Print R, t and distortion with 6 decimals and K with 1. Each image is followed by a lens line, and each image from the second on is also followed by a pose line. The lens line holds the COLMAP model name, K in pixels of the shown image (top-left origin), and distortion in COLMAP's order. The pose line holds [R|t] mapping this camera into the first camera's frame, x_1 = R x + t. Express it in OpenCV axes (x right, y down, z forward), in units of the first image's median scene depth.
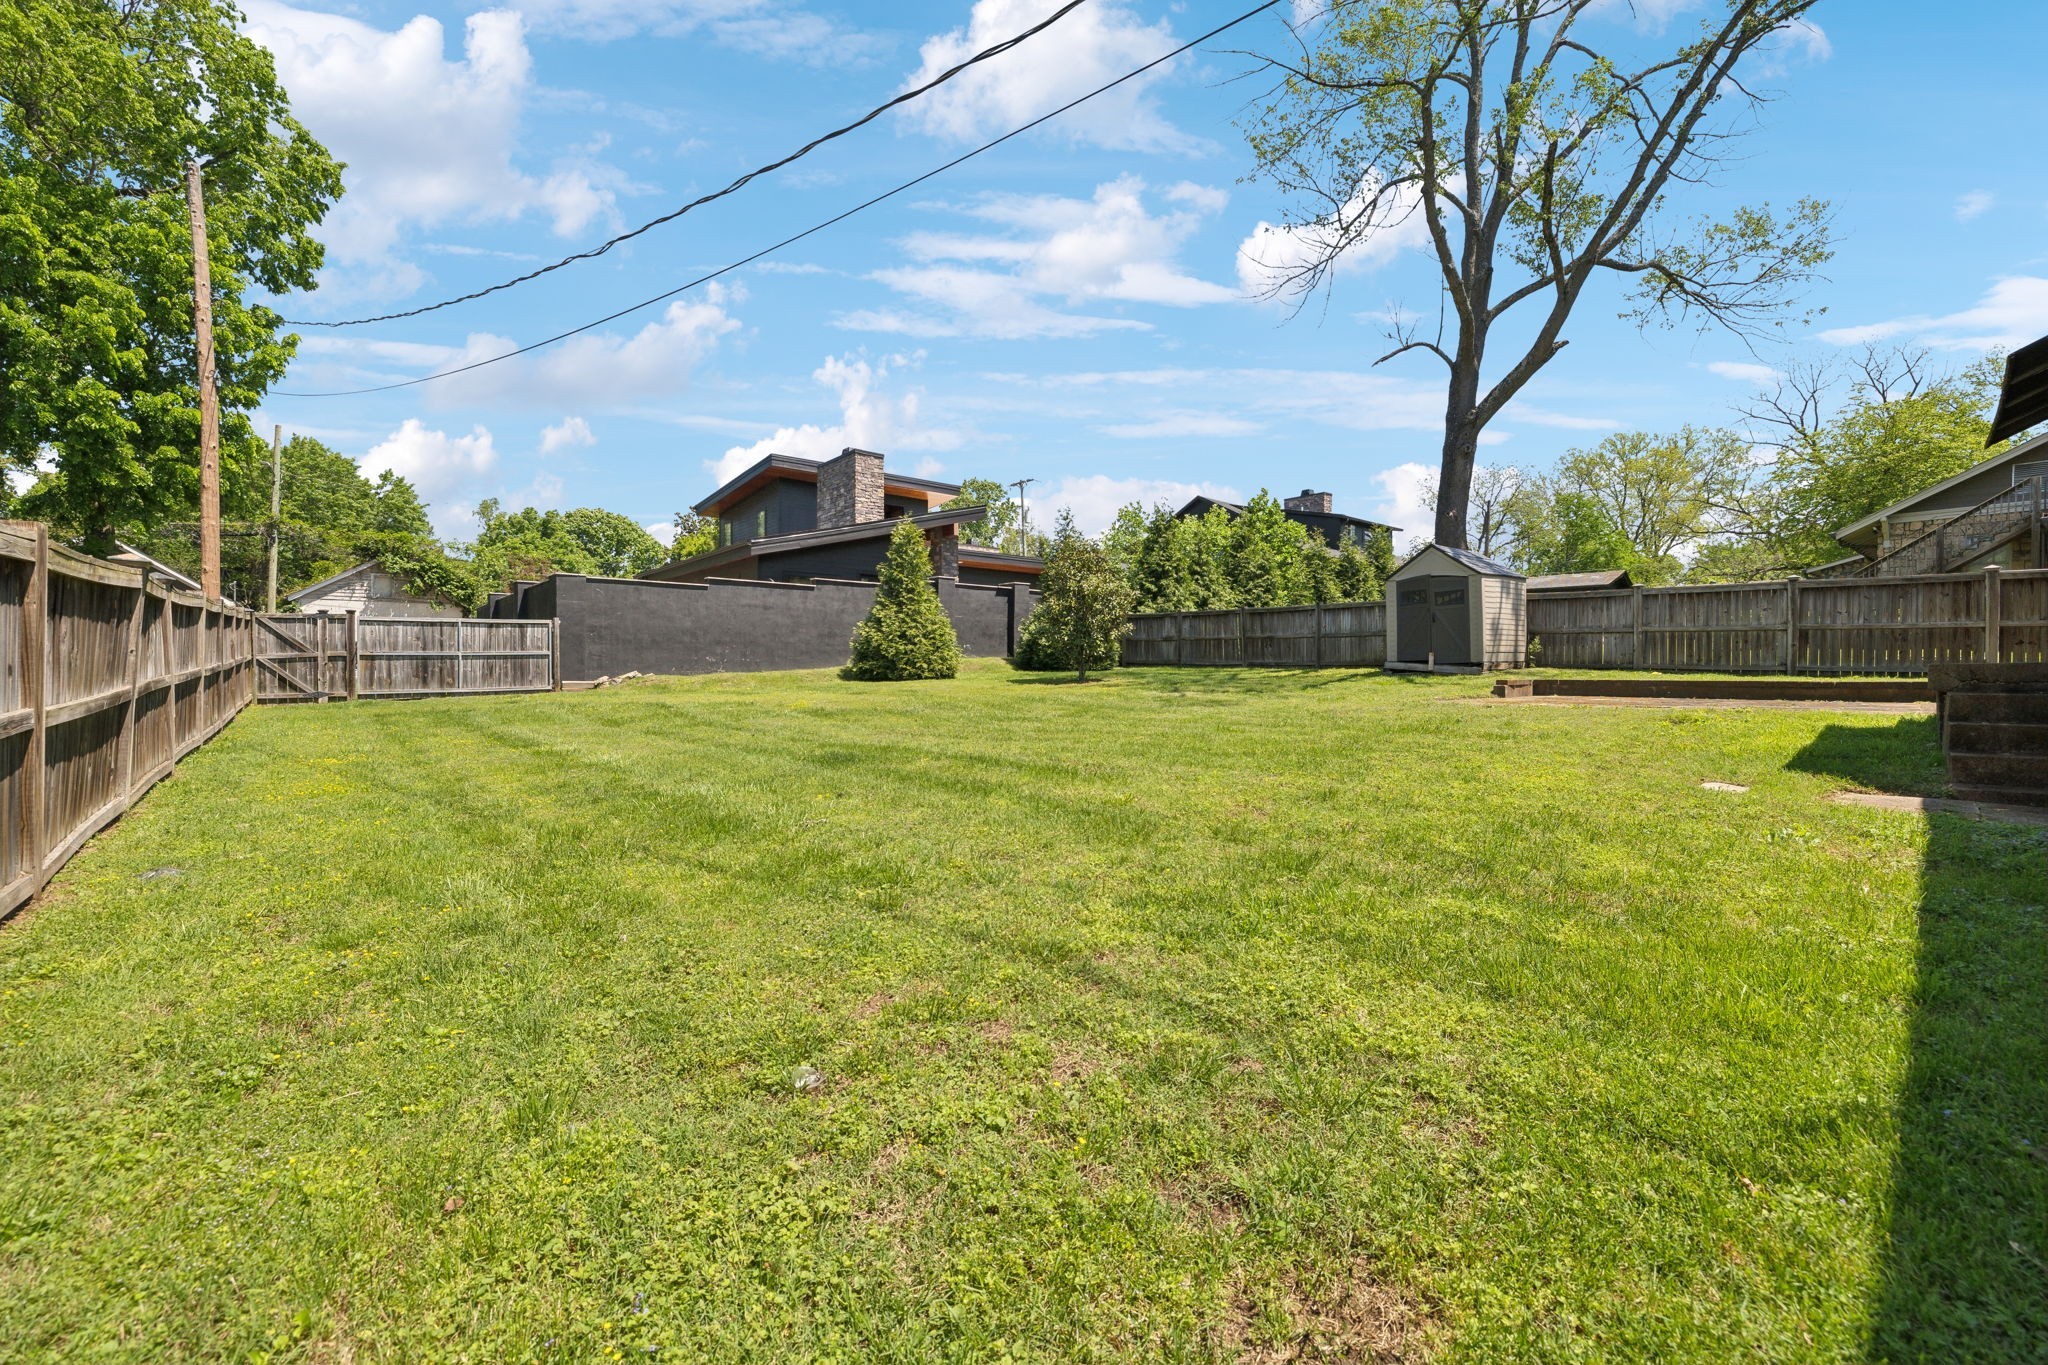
lens RADIAL K [[869.9, 0, 1025.7], [0, 869.9, 678.8], [0, 0, 1]] dist [0.000880, -0.000362]
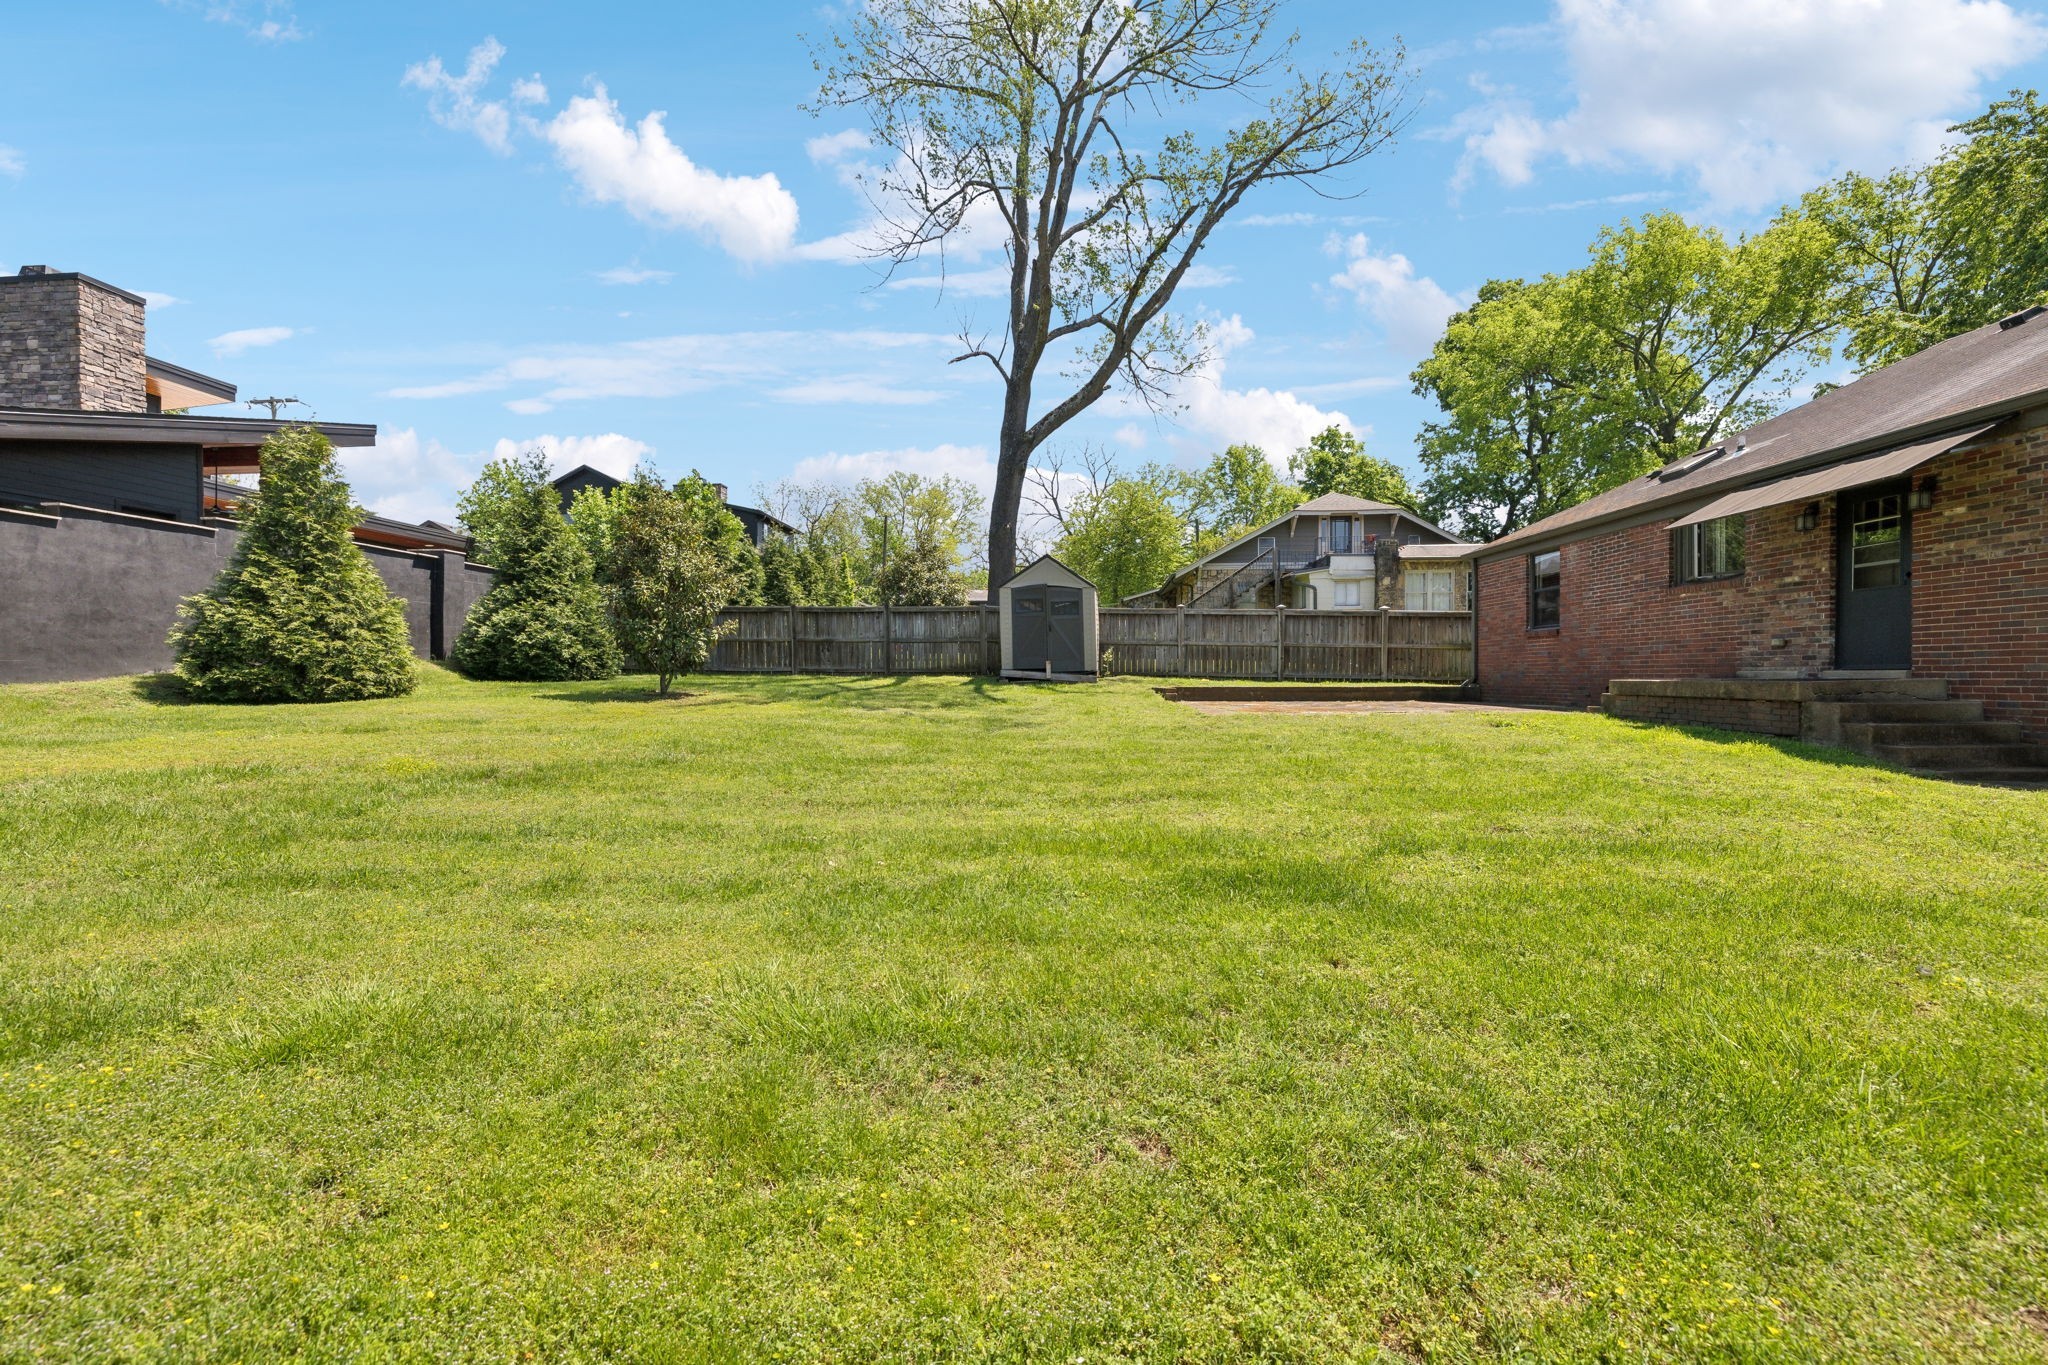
lens RADIAL K [[869.9, 0, 1025.7], [0, 869.9, 678.8], [0, 0, 1]] dist [0.000880, -0.000362]
pose [[0.691204, -0.007925, 0.722617, -0.236369], [0.009454, 0.999953, 0.001923, -0.009650], [-0.722598, 0.005502, 0.691246, 0.263572]]
